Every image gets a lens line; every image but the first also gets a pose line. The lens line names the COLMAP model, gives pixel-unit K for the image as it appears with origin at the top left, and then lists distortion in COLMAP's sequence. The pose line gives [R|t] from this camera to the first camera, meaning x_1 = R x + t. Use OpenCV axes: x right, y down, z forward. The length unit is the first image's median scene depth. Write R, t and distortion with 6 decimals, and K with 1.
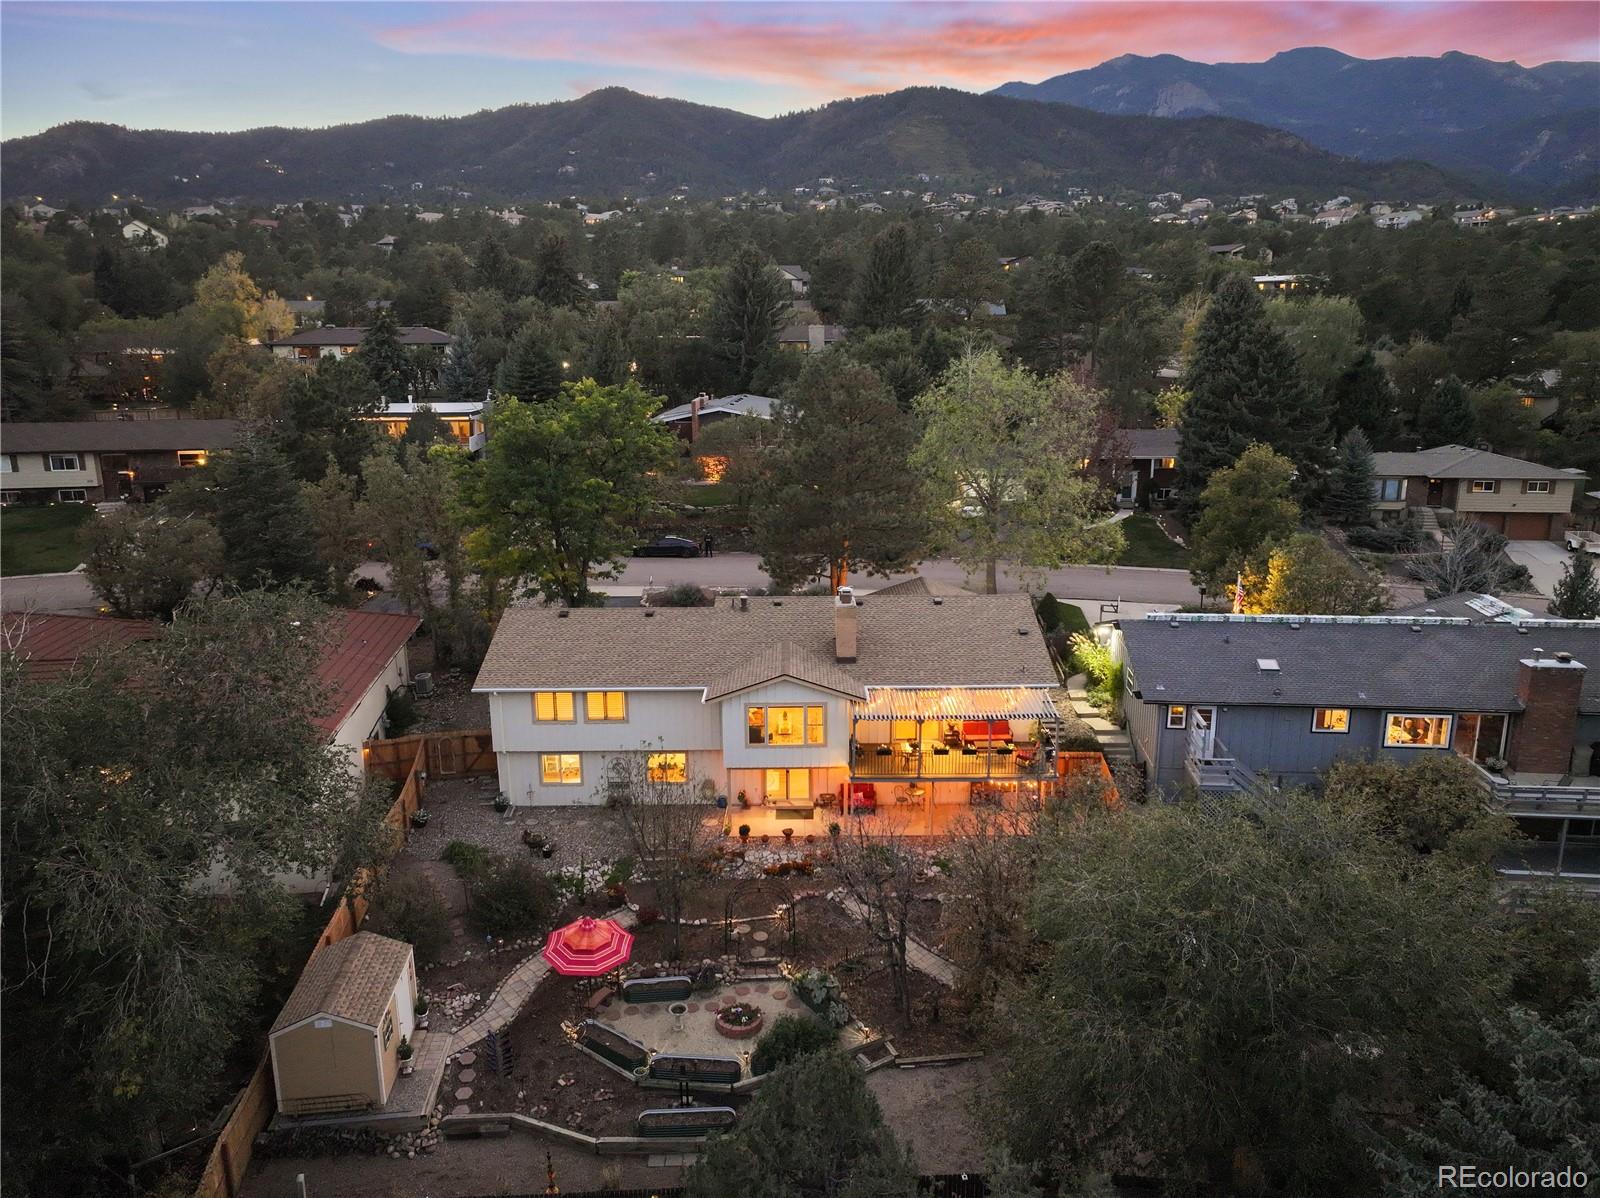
lens RADIAL K [[1135.1, 0, 800.0], [0, 1135.1, 599.0], [0, 0, 1]] dist [-0.001989, 0.025805]
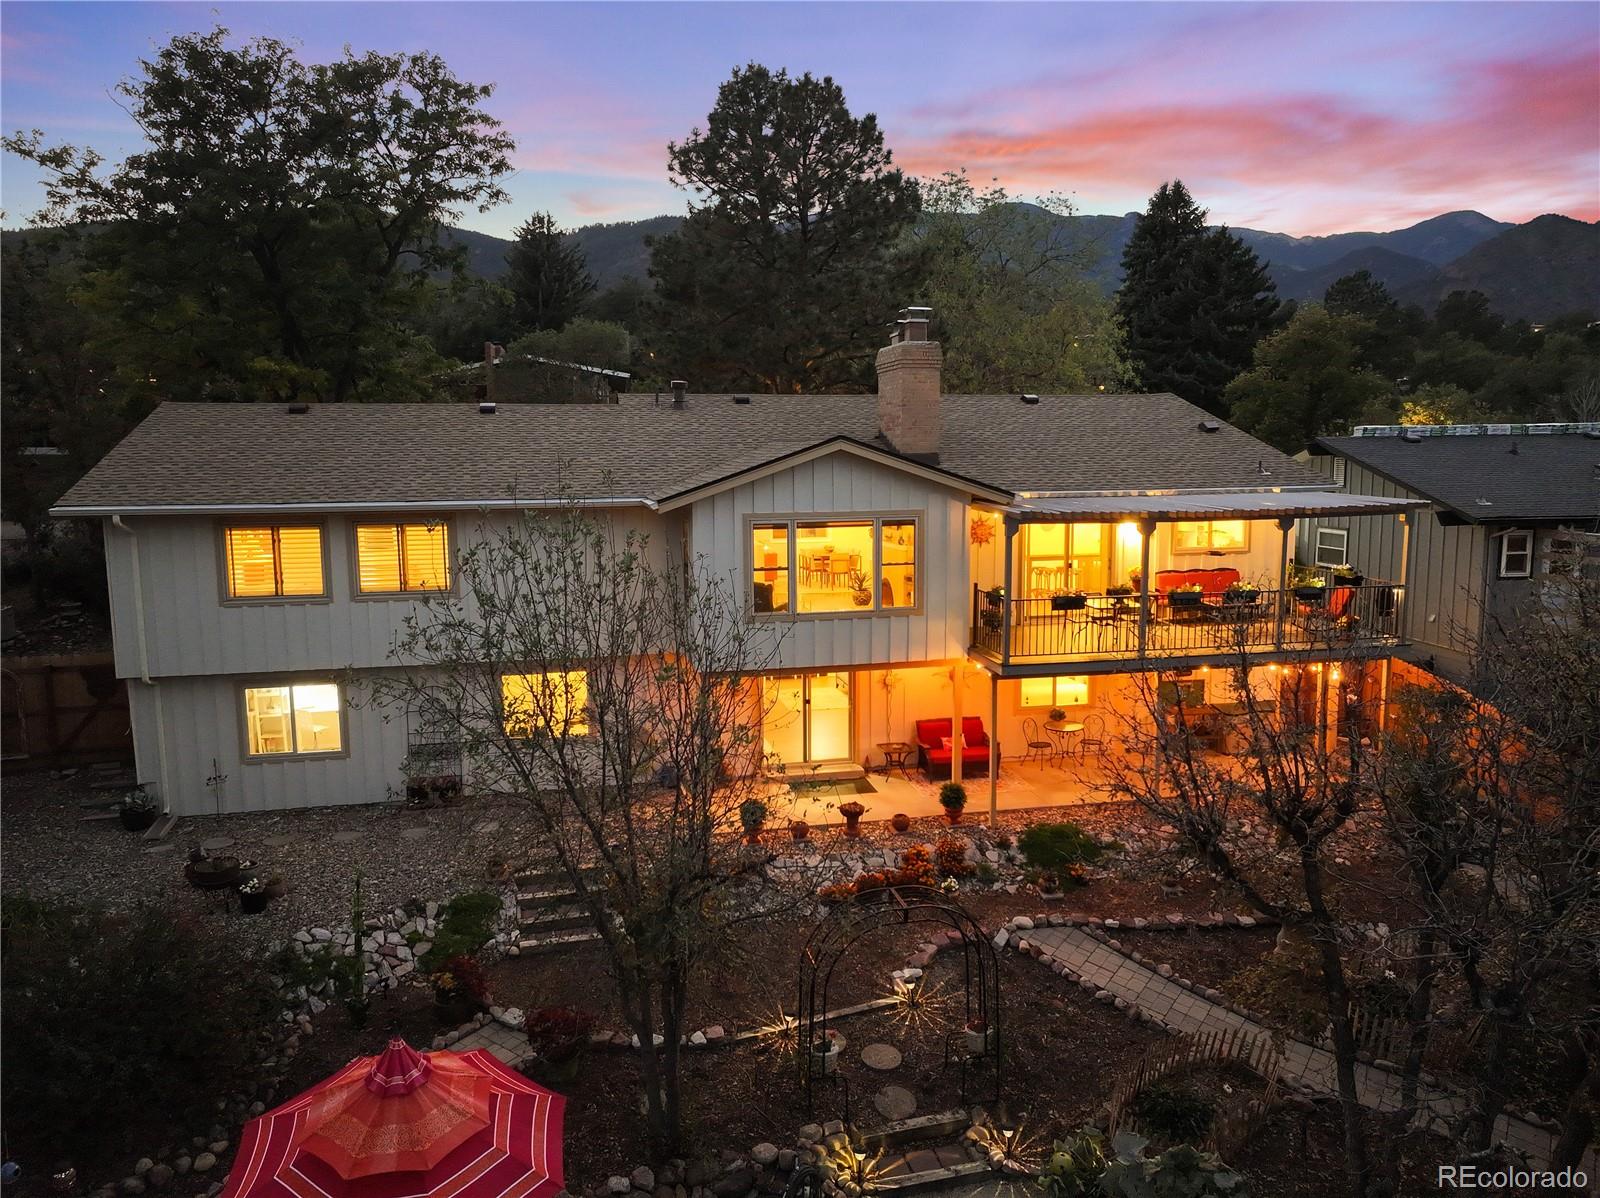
lens RADIAL K [[1135.1, 0, 800.0], [0, 1135.1, 599.0], [0, 0, 1]] dist [-0.001989, 0.025805]
pose [[0.977484, -0.028499, 0.209075, -0.124928], [0.050675, 0.993545, -0.101488, 0.176642], [-0.204834, 0.109797, 0.972619, 0.600513]]
